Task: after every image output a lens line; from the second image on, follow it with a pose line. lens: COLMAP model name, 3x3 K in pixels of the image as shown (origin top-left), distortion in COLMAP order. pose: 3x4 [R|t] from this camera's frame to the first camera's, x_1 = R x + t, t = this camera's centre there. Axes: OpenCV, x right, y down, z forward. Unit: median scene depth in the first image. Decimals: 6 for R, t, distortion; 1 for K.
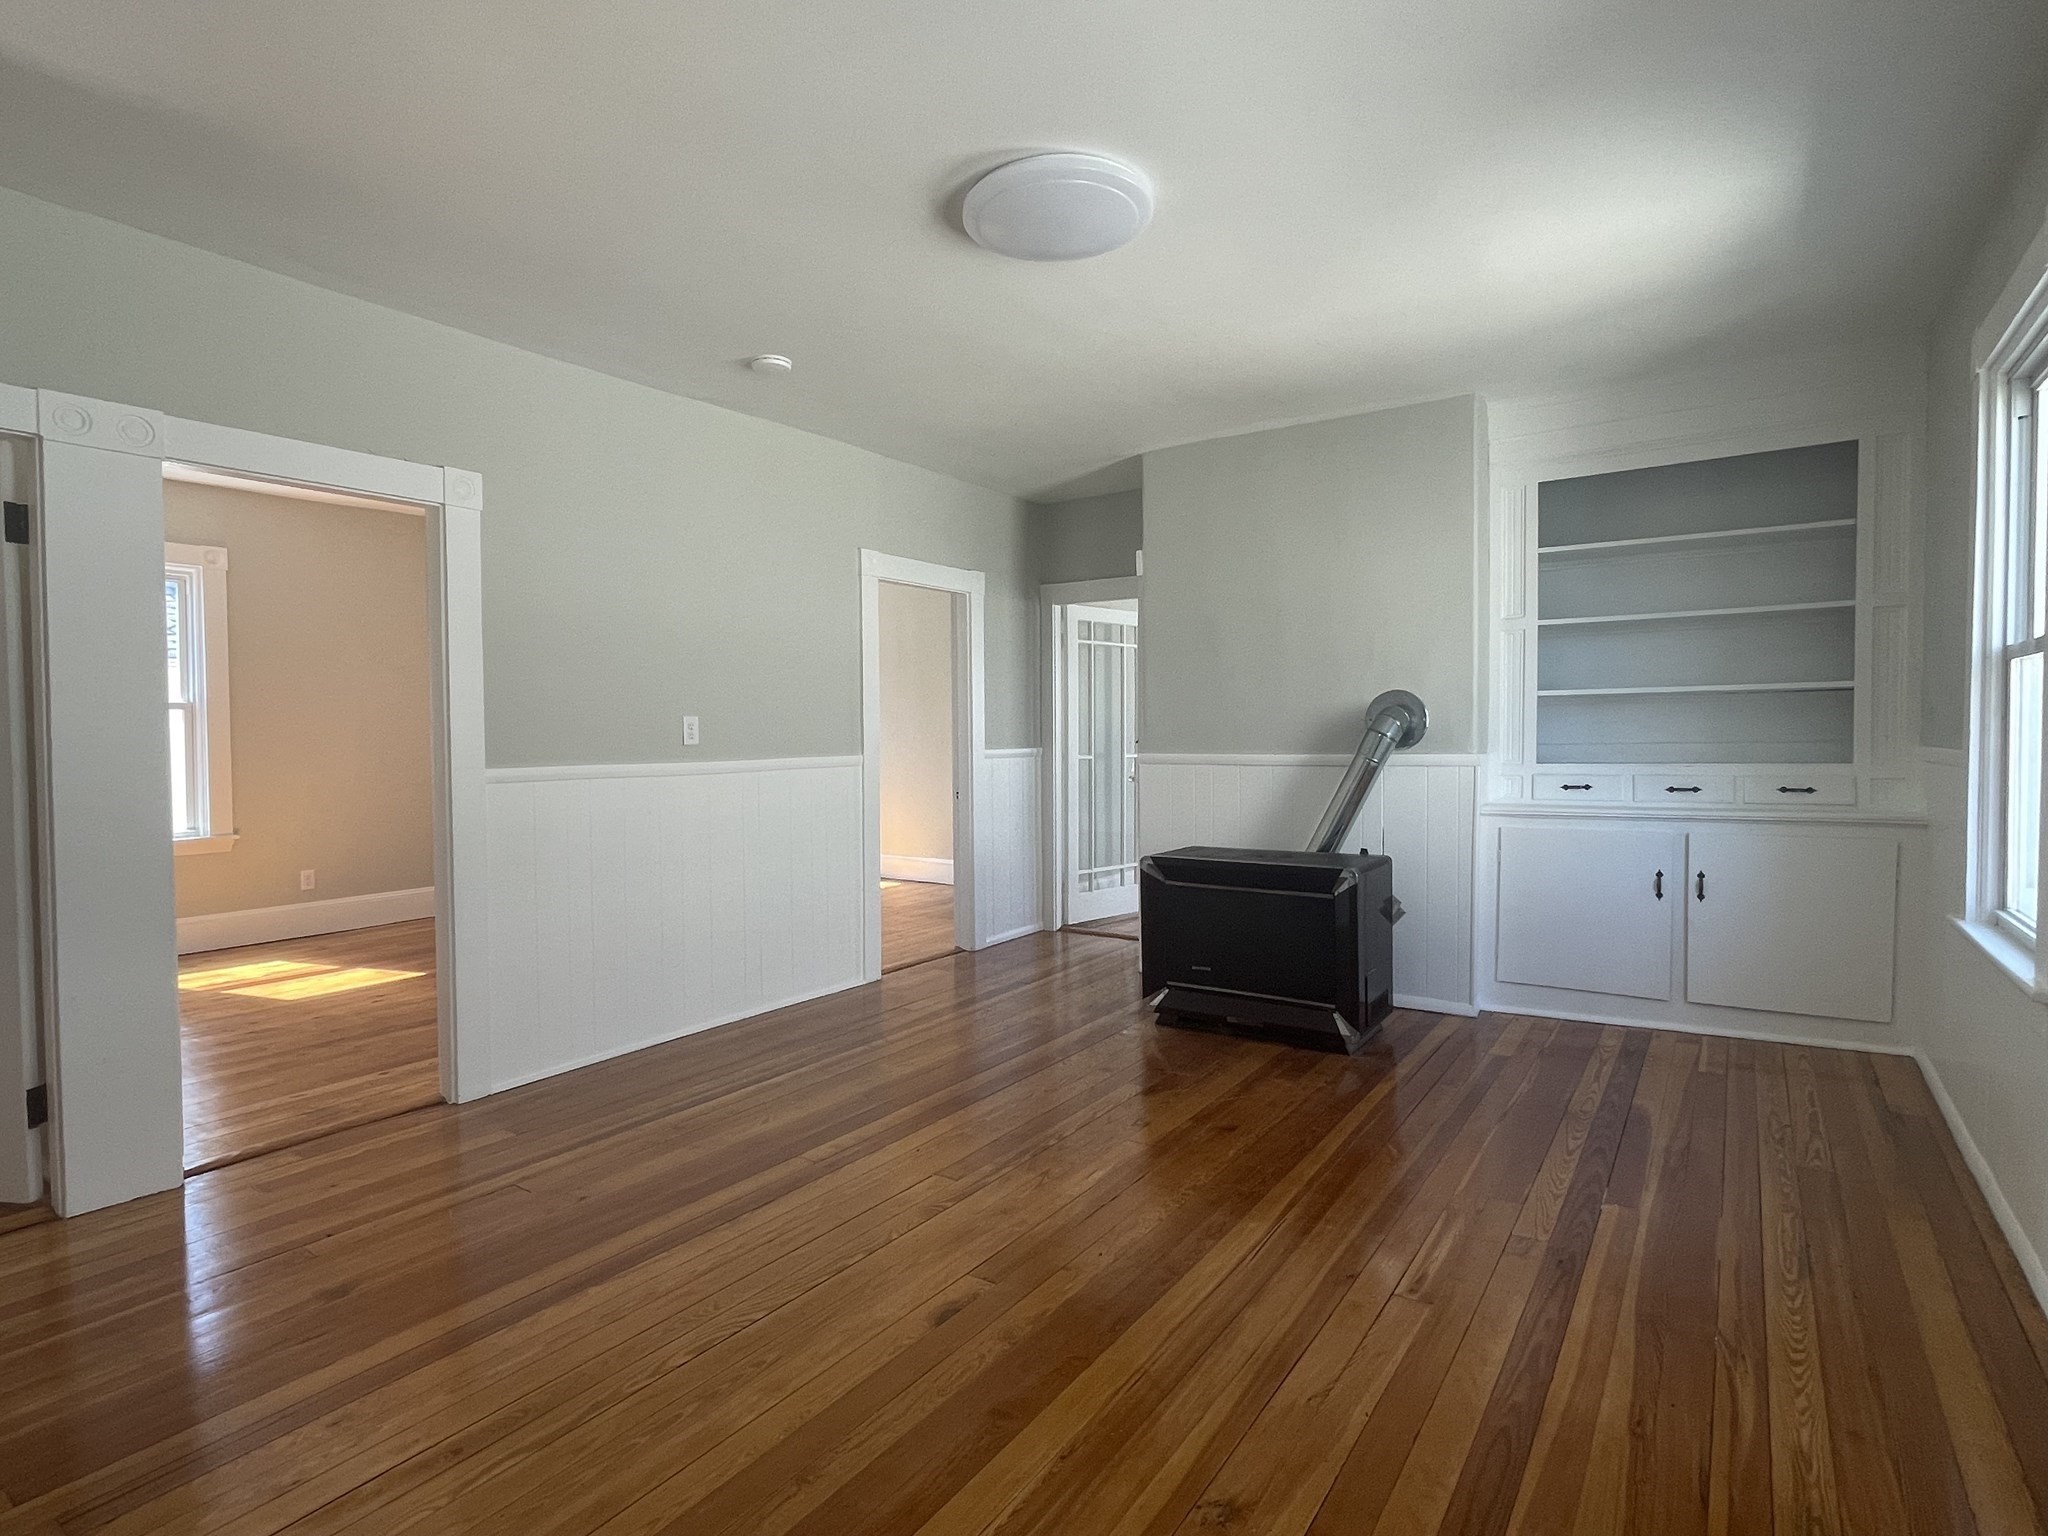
lens RADIAL K [[1046.3, 0, 1023.1], [0, 1046.3, 765.6], [0, 0, 1]] dist [-0.003908, -0.000706]
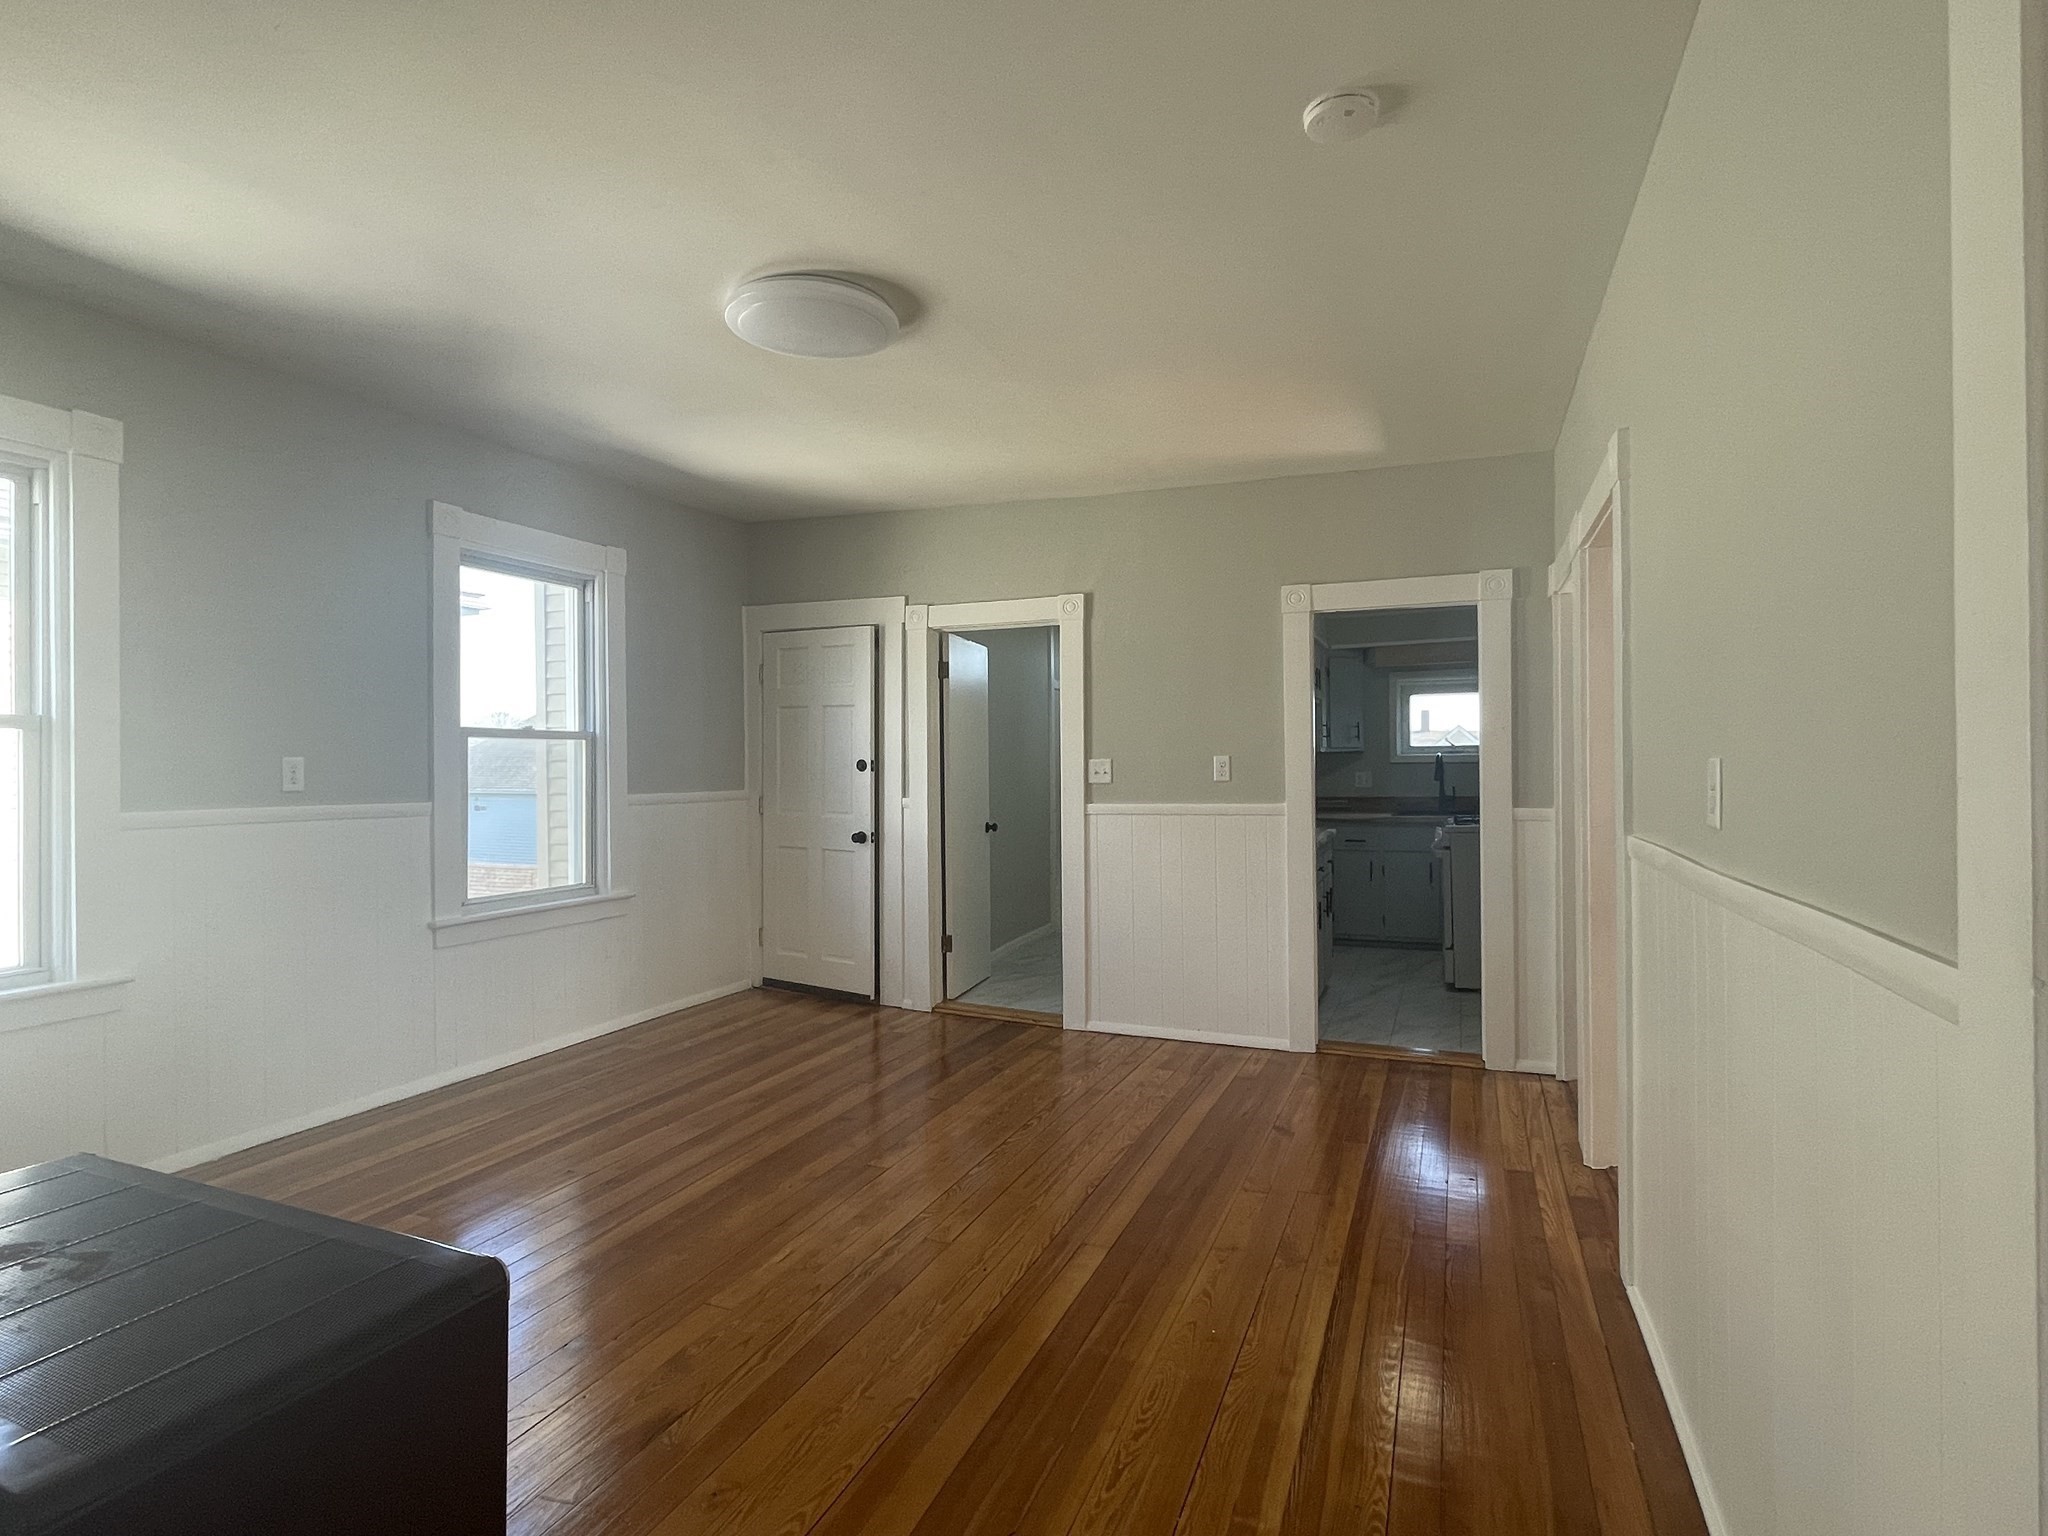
lens RADIAL K [[1046.3, 0, 1023.1], [0, 1046.3, 765.6], [0, 0, 1]] dist [-0.003908, -0.000706]
pose [[-0.977796, 0.010835, -0.209281, 0.032759], [0.004191, 0.999474, 0.032165, -0.056755], [0.209519, 0.030574, -0.977326, 1.338736]]
